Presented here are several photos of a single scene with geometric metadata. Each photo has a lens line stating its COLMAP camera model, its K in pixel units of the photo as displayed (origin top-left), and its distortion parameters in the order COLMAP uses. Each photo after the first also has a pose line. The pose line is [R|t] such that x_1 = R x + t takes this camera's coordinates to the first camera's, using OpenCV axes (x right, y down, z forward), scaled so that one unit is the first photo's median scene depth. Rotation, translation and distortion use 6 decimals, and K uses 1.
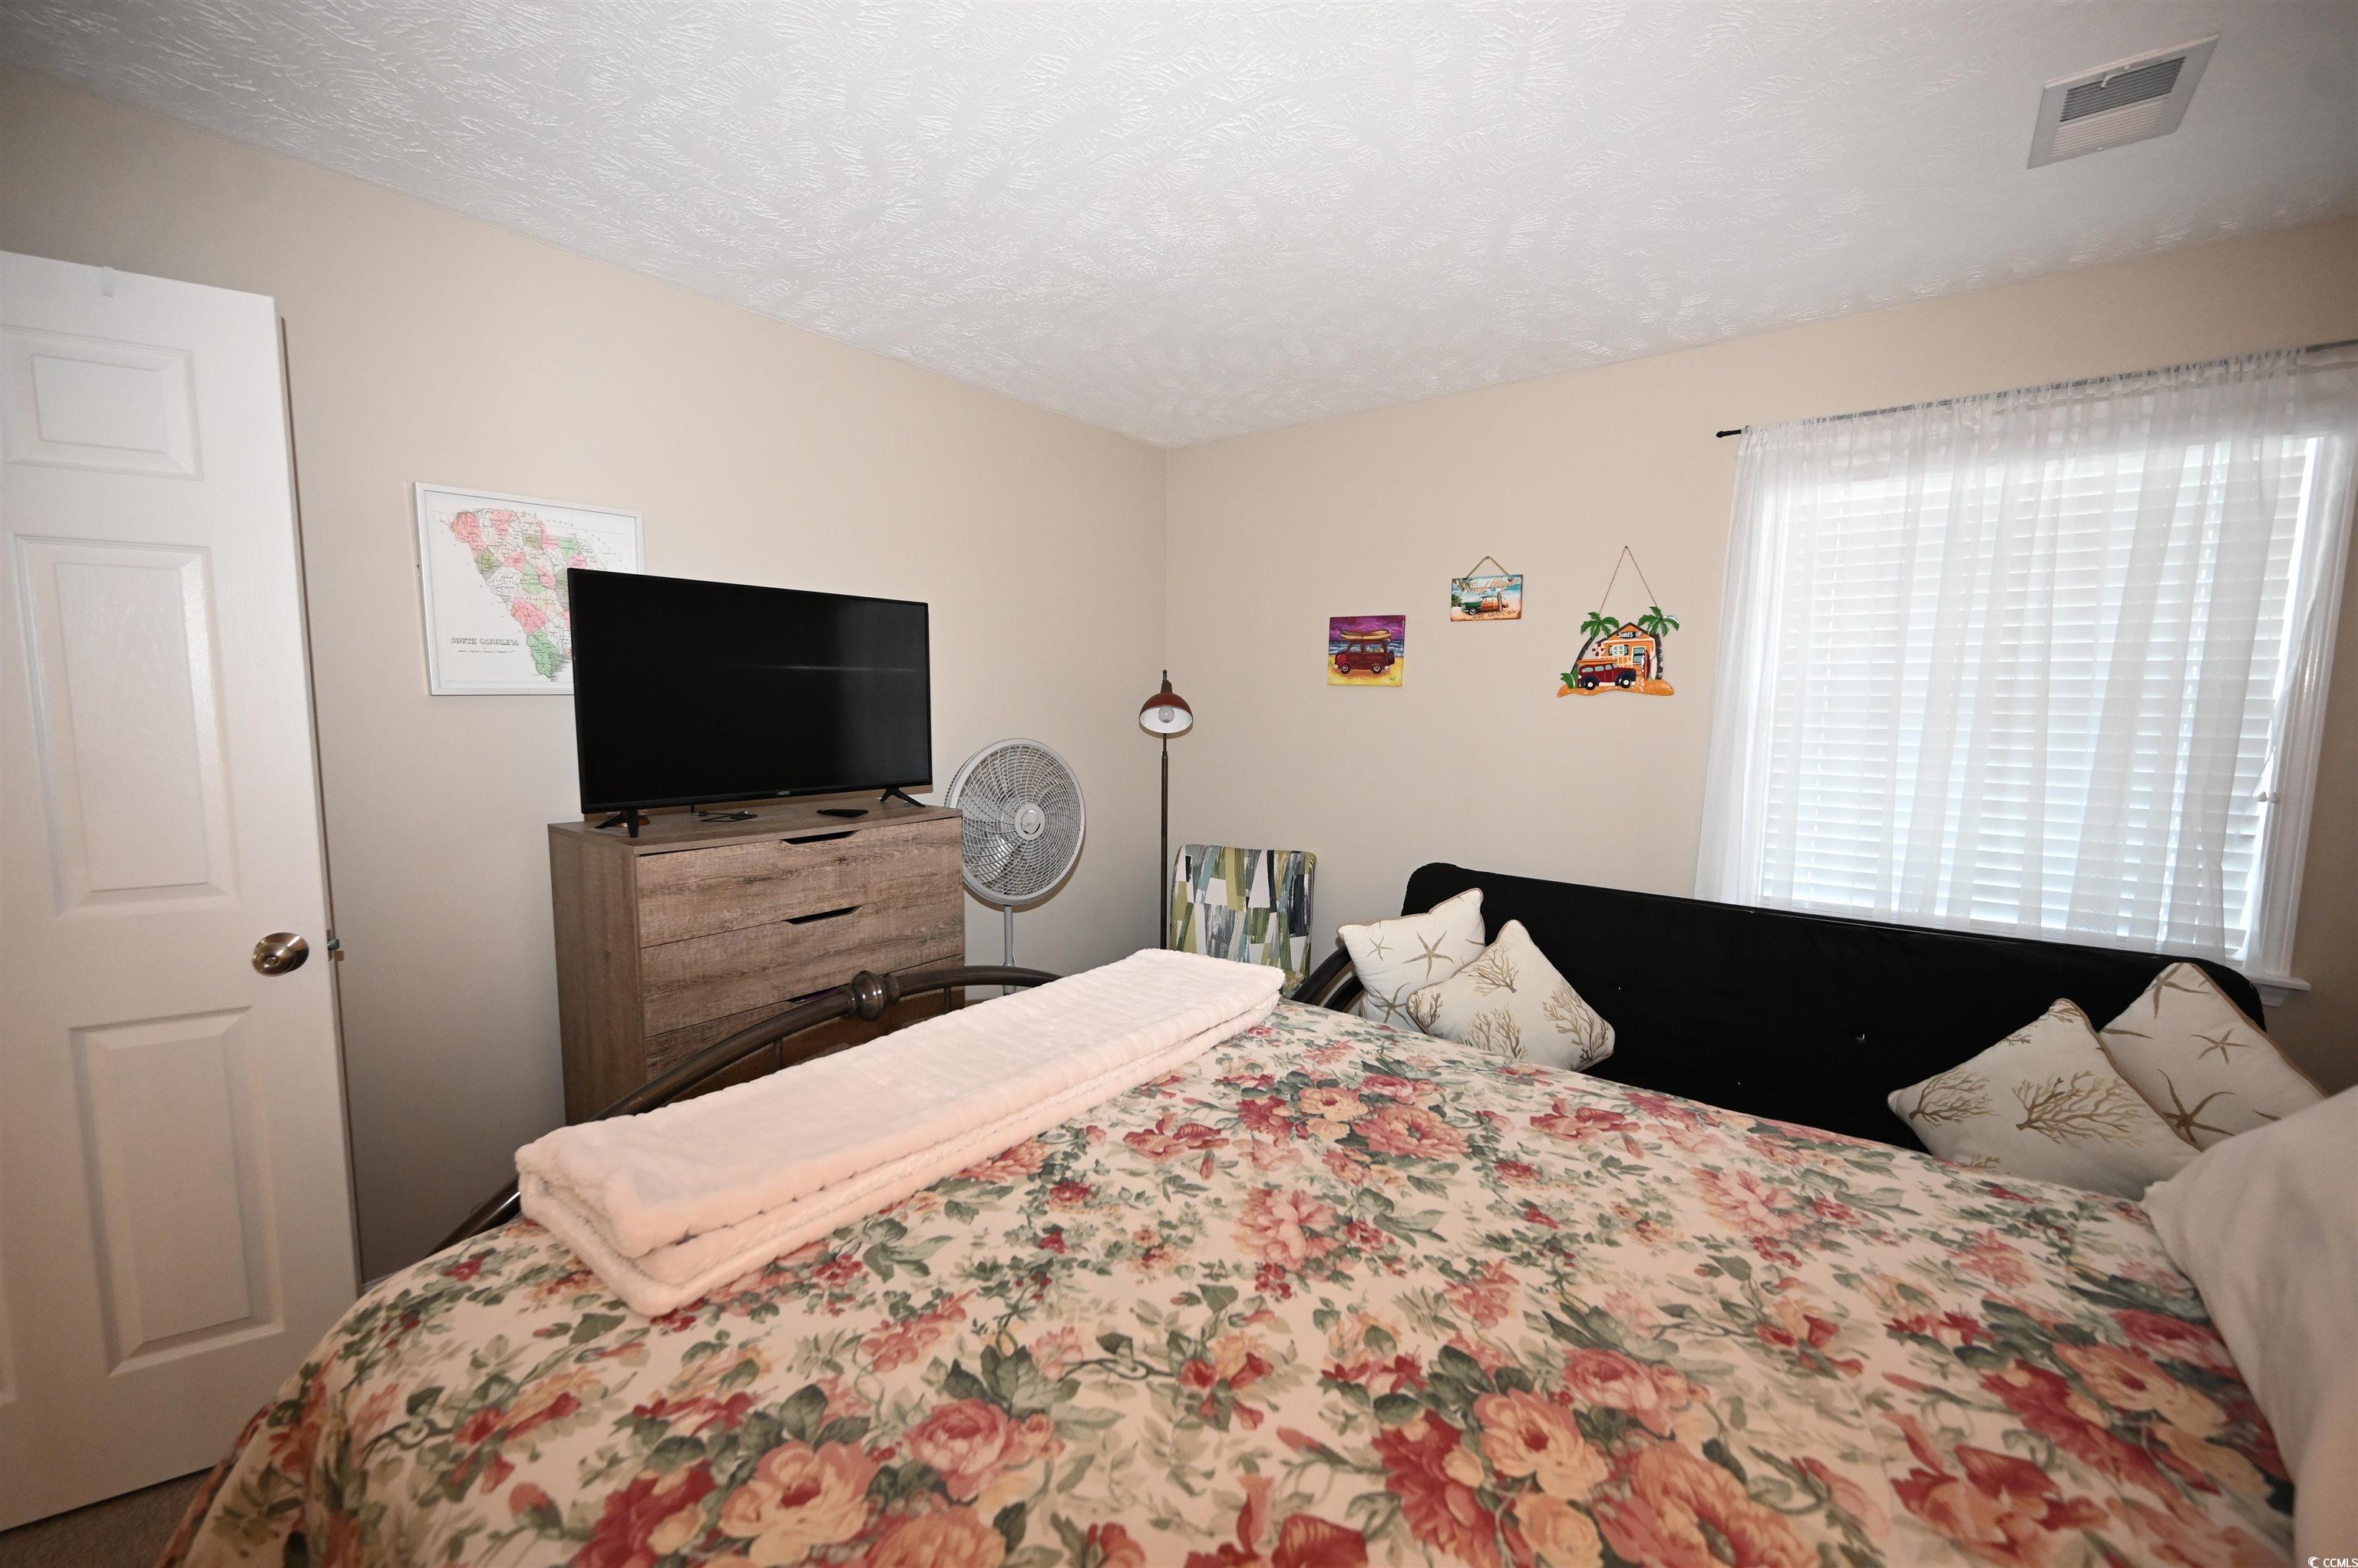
lens RADIAL K [[928.0, 0, 1168.5], [0, 928.0, 782.9], [0, 0, 1]] dist [-0.001097, 0.000422]
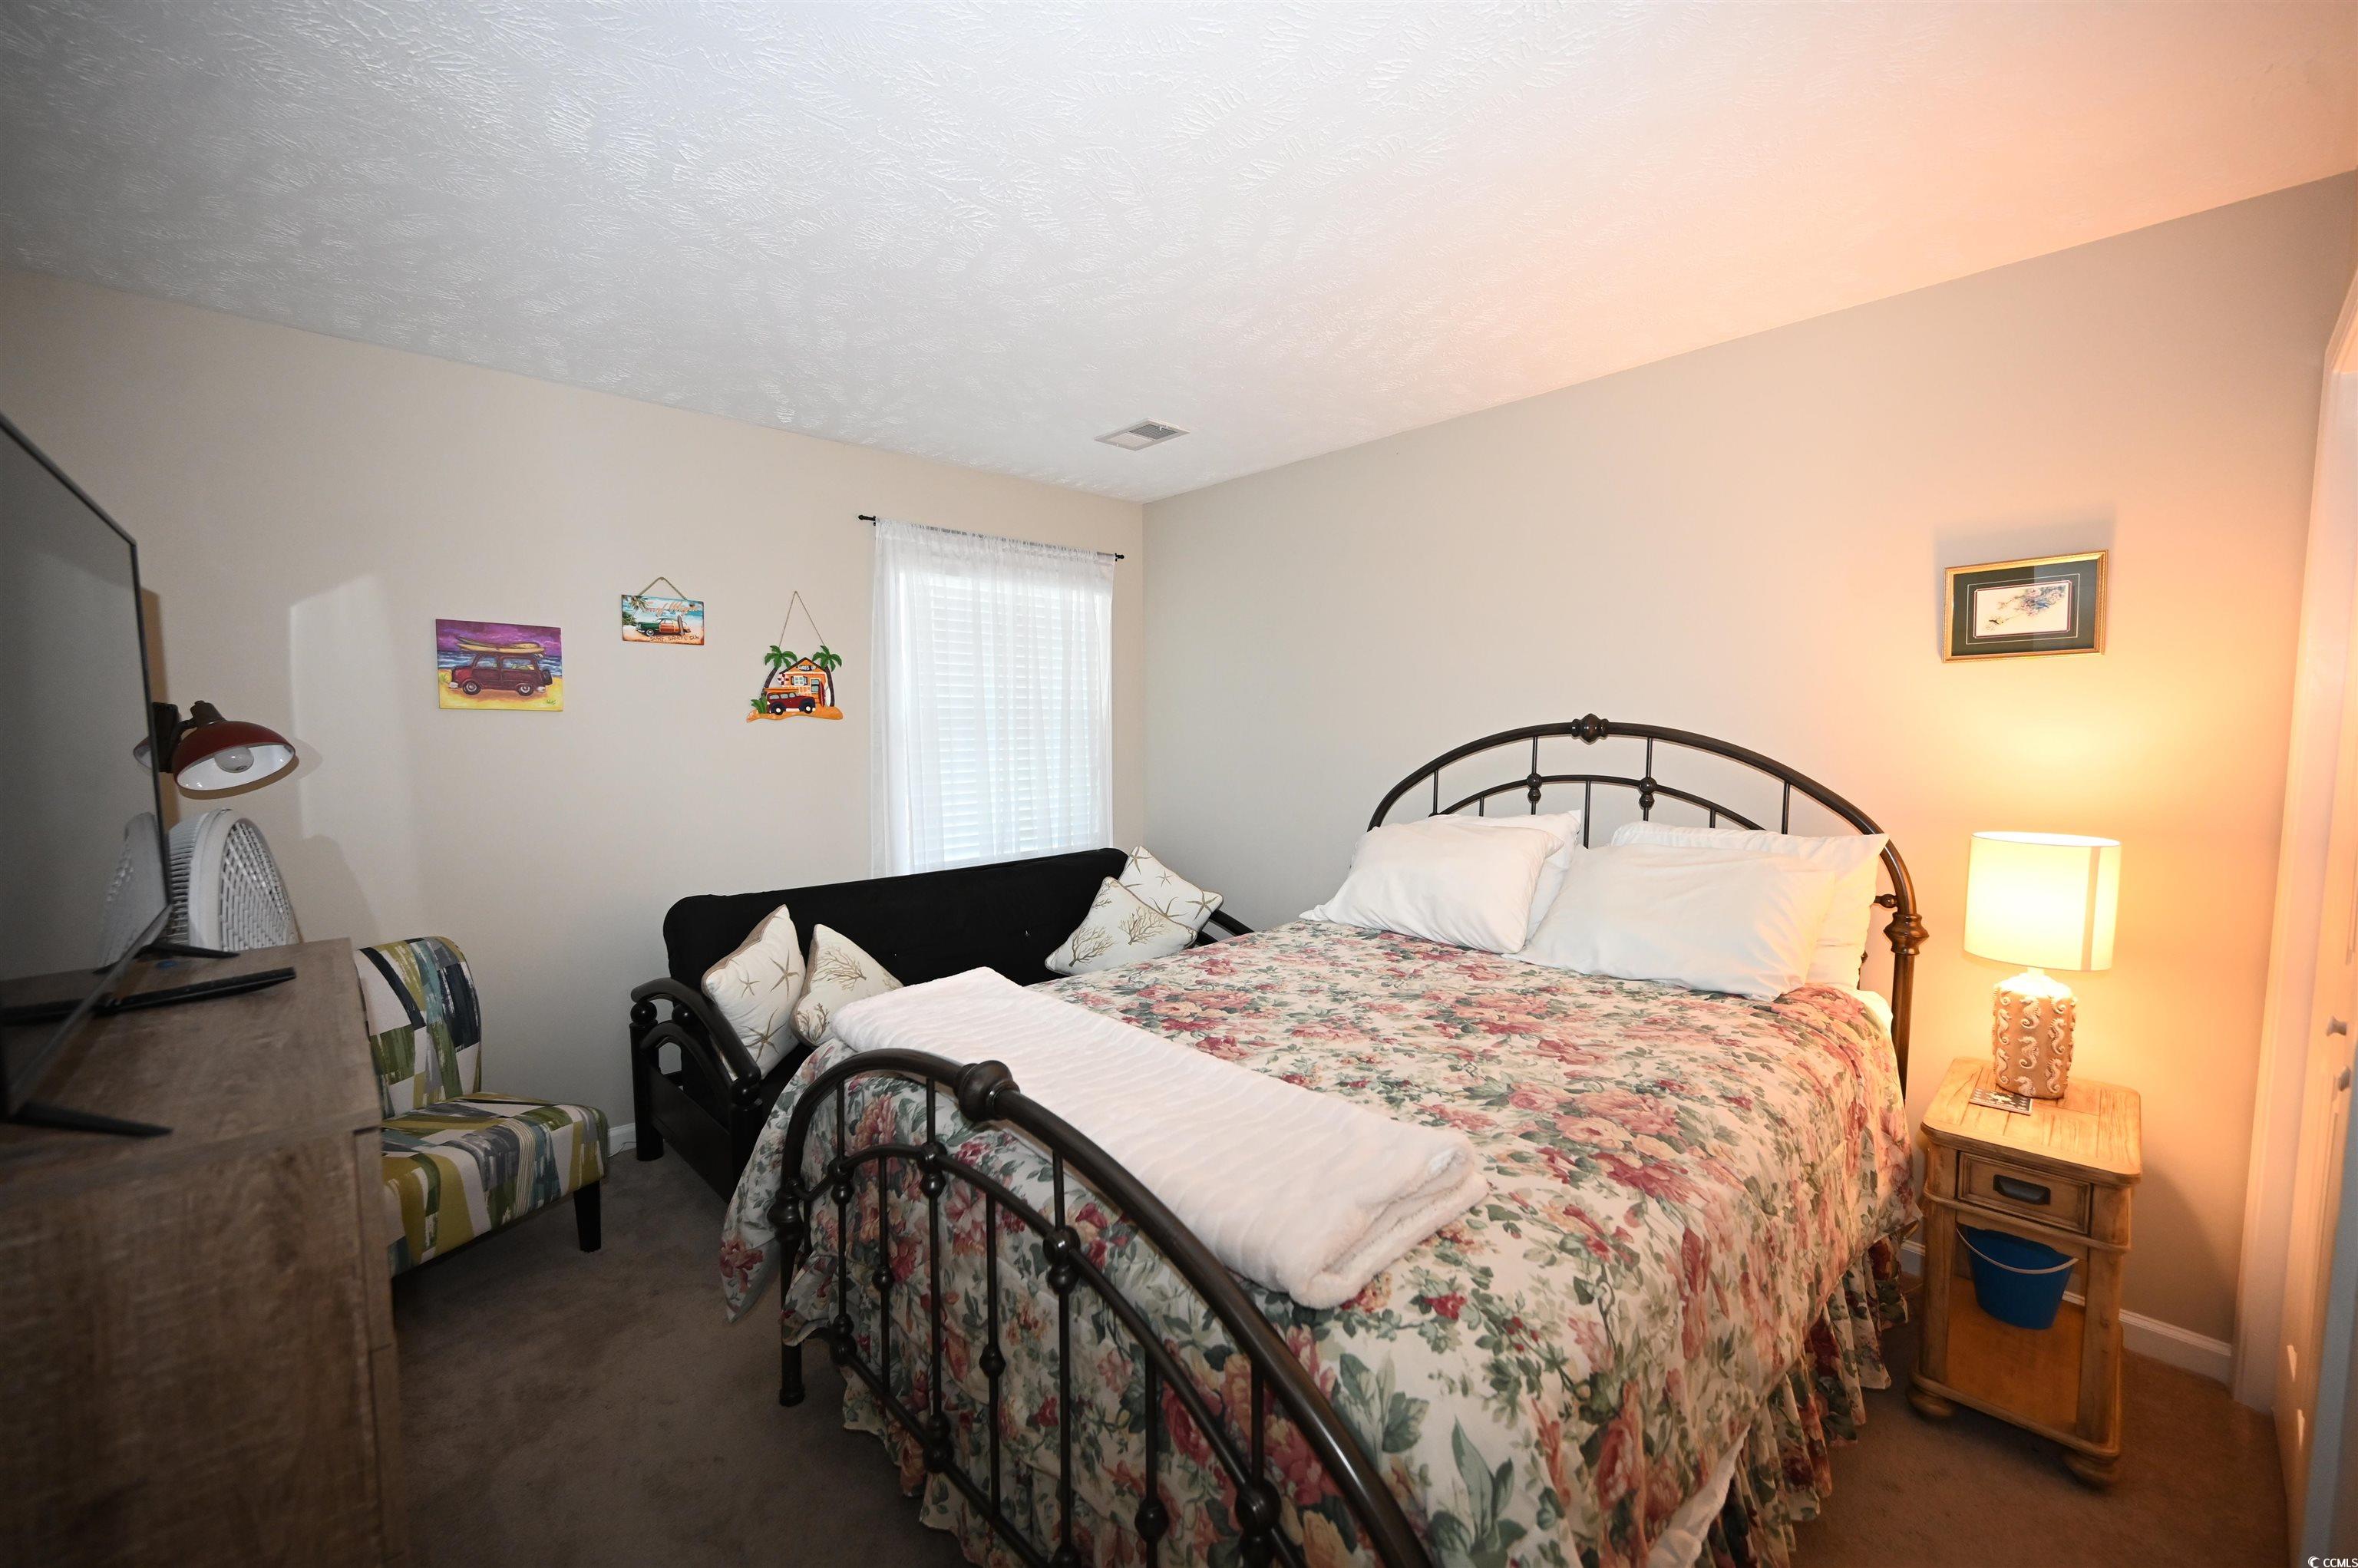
lens RADIAL K [[928.0, 0, 1177.9], [0, 928.0, 785.9], [0, 0, 1]] dist [-0.001097, 0.000422]
pose [[0.148027, -0.079594, 0.985775, -1.228173], [0.096530, 0.993160, 0.065695, -0.089450], [-0.984261, 0.085432, 0.154698, 0.763603]]
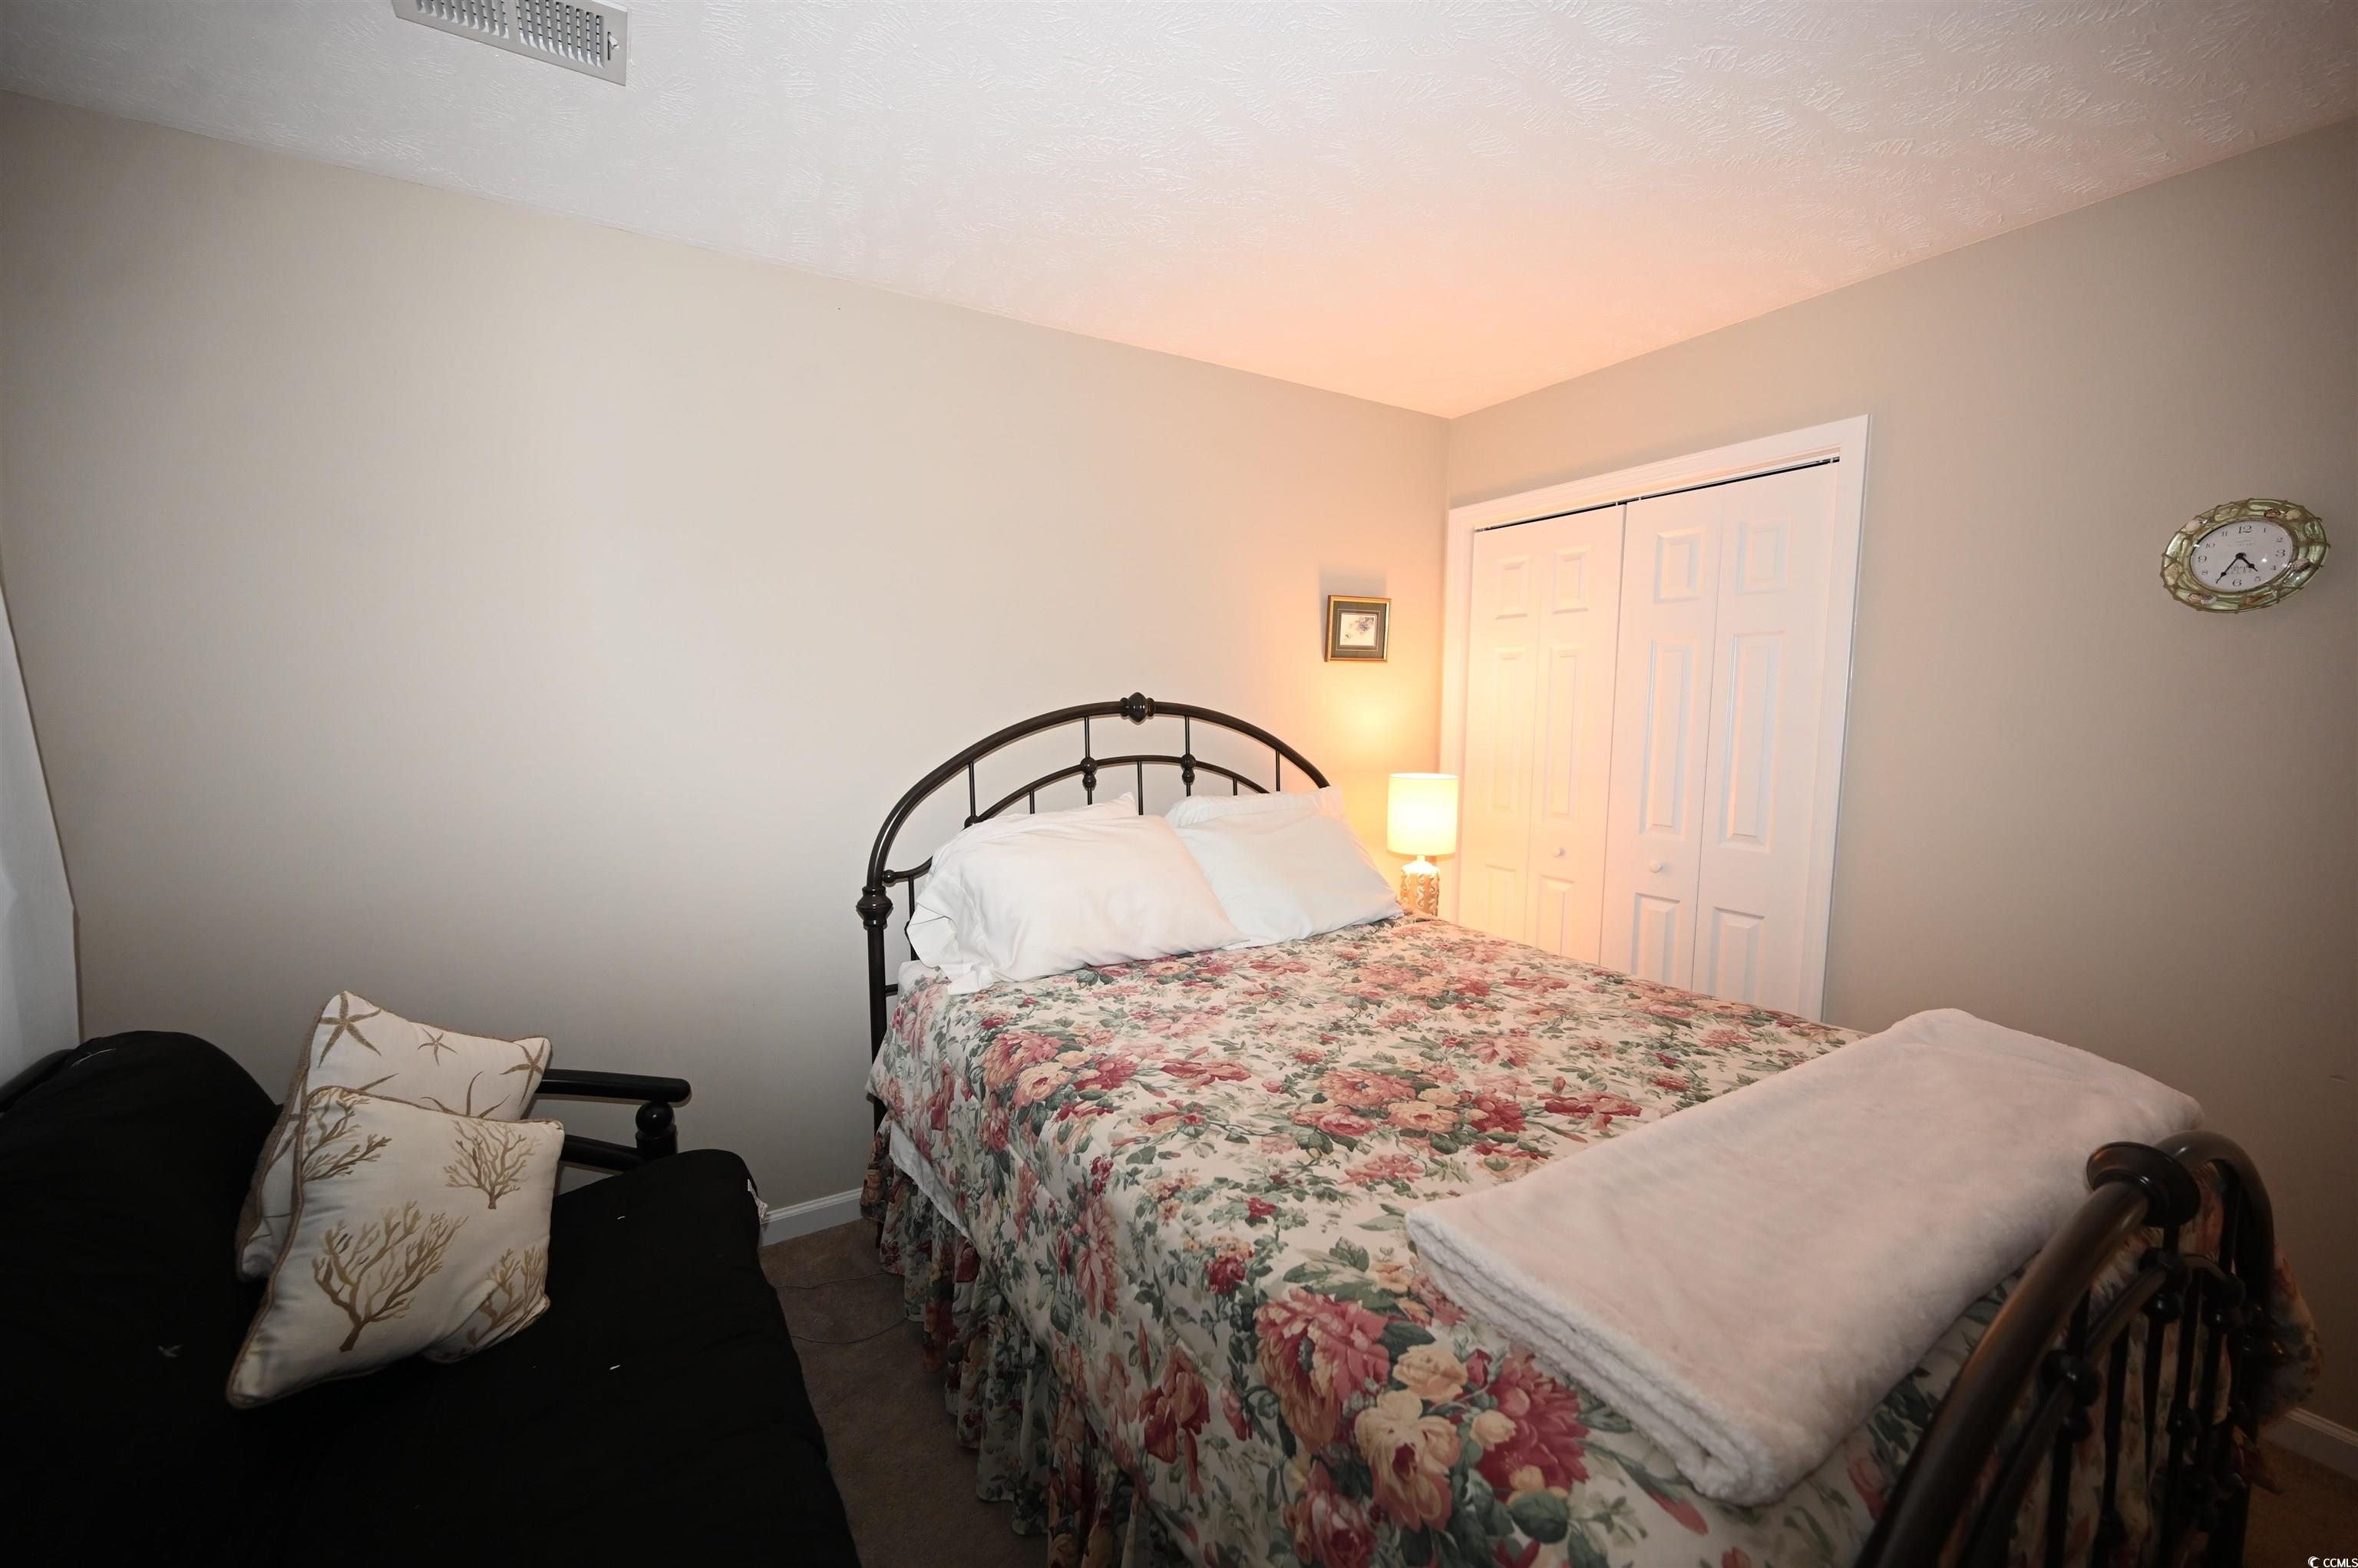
lens RADIAL K [[928.0, 0, 1188.5], [0, 928.0, 797.2], [0, 0, 1]] dist [-0.001097, 0.000422]
pose [[-0.942591, -0.049933, 0.330196, 0.103437], [0.014439, 0.981740, 0.189678, -0.178258], [-0.333638, 0.183556, -0.924658, 1.968264]]
